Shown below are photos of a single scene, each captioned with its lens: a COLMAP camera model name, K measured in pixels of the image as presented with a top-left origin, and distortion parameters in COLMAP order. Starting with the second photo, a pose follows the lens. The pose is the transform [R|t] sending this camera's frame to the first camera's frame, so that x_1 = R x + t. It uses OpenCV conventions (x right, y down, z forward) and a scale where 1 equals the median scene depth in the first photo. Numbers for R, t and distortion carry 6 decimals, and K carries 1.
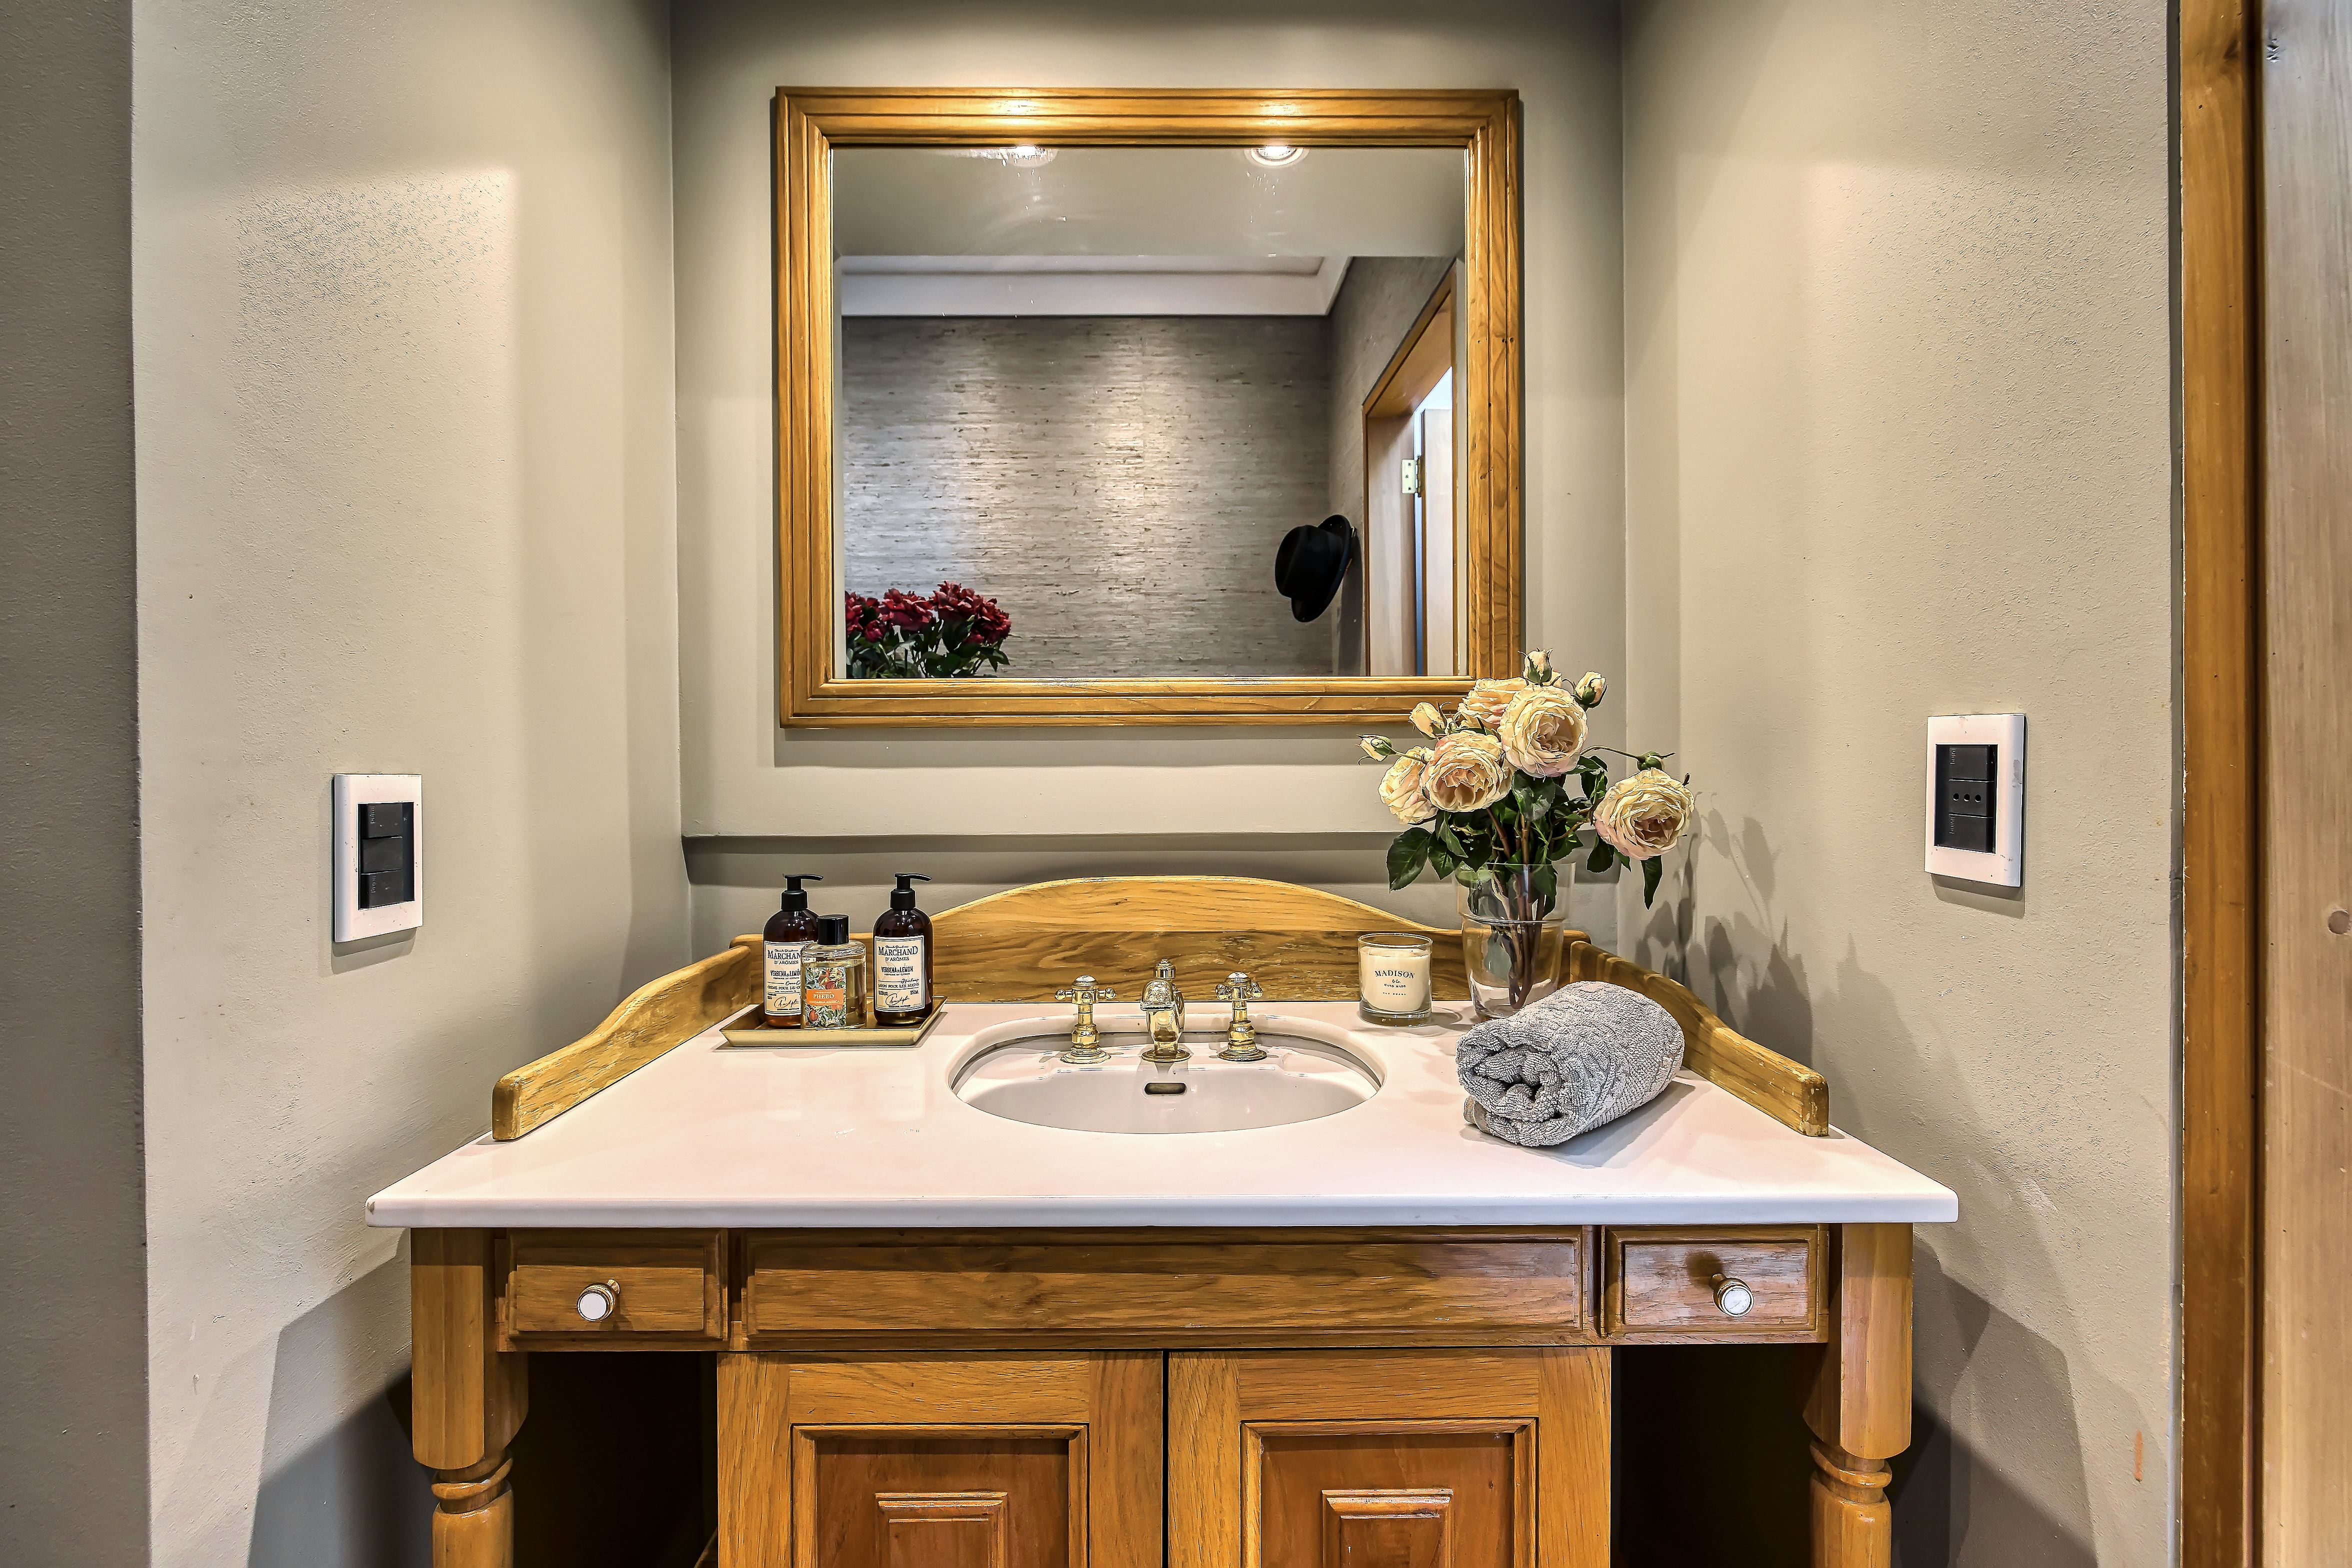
lens RADIAL K [[995.7, 0, 1171.7], [0, 995.7, 776.4], [0, 0, 1]] dist [-0.003798, 0.001207]
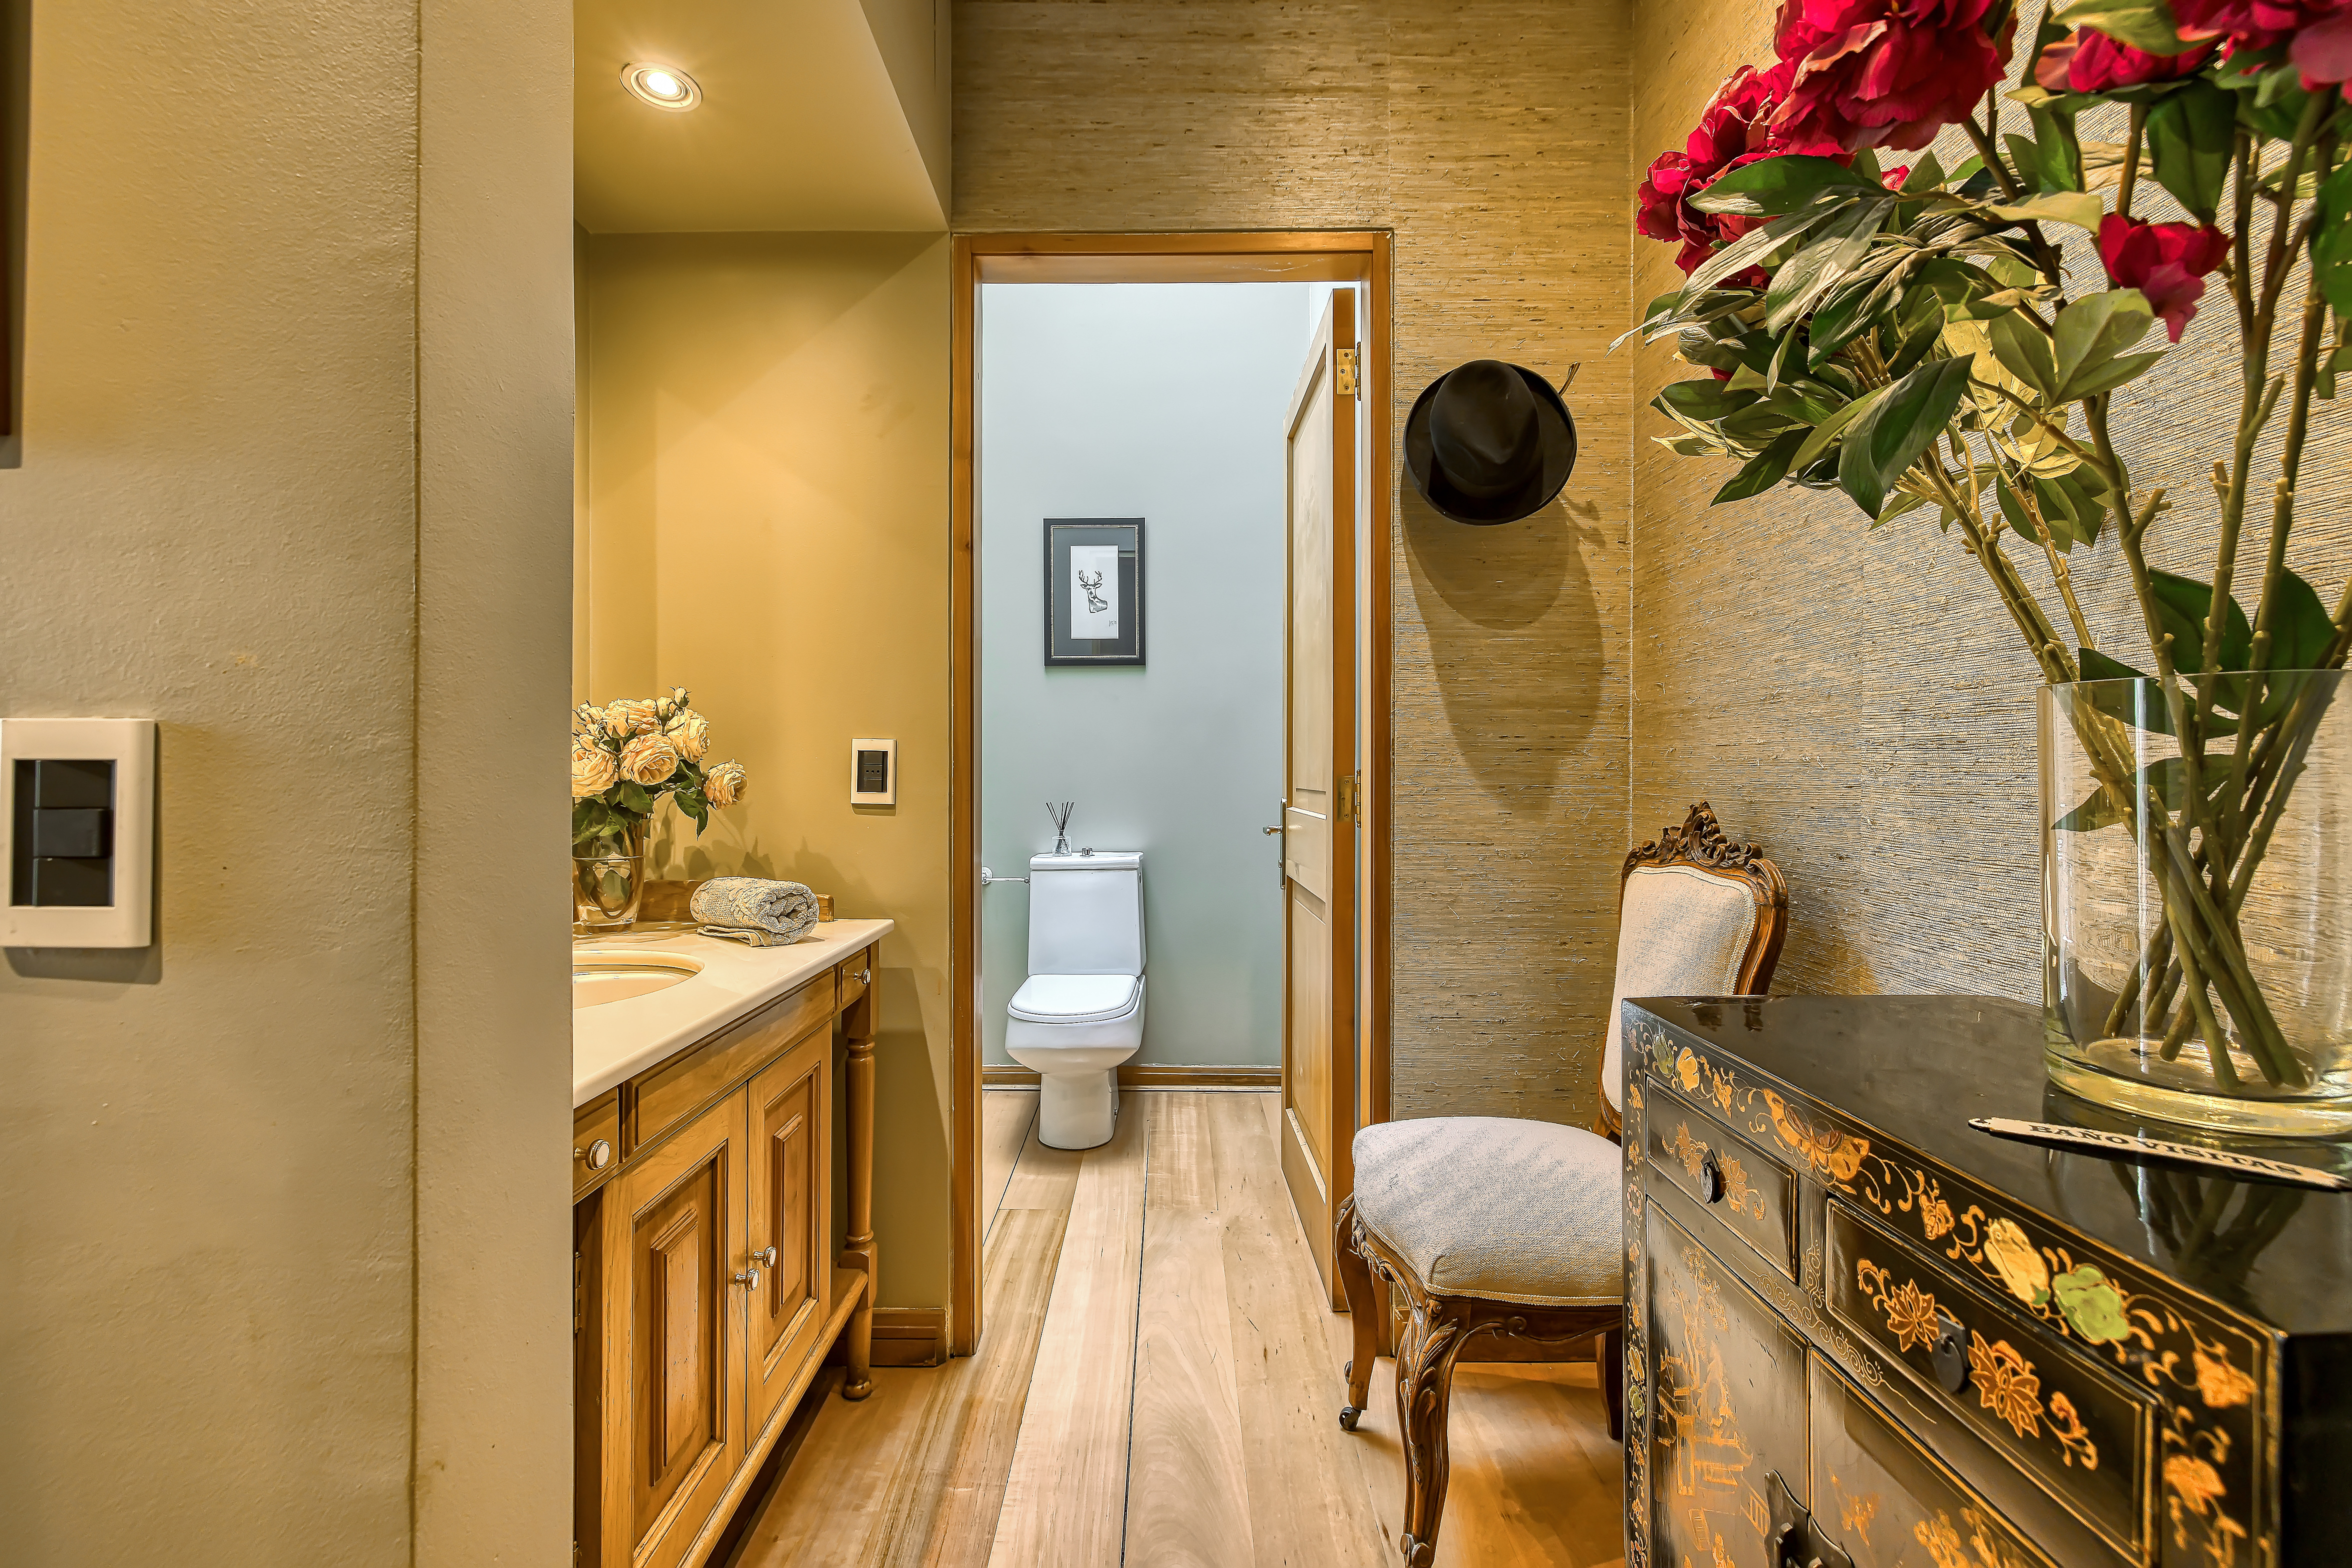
lens RADIAL K [[995.7, 0, 1171.3], [0, 995.7, 779.0], [0, 0, 1]] dist [-0.003798, 0.001207]
pose [[0.013110, 0.007497, 0.999886, -1.534765], [0.011329, 0.999907, -0.007646, 0.060566], [-0.999850, 0.011428, 0.013024, 0.183995]]
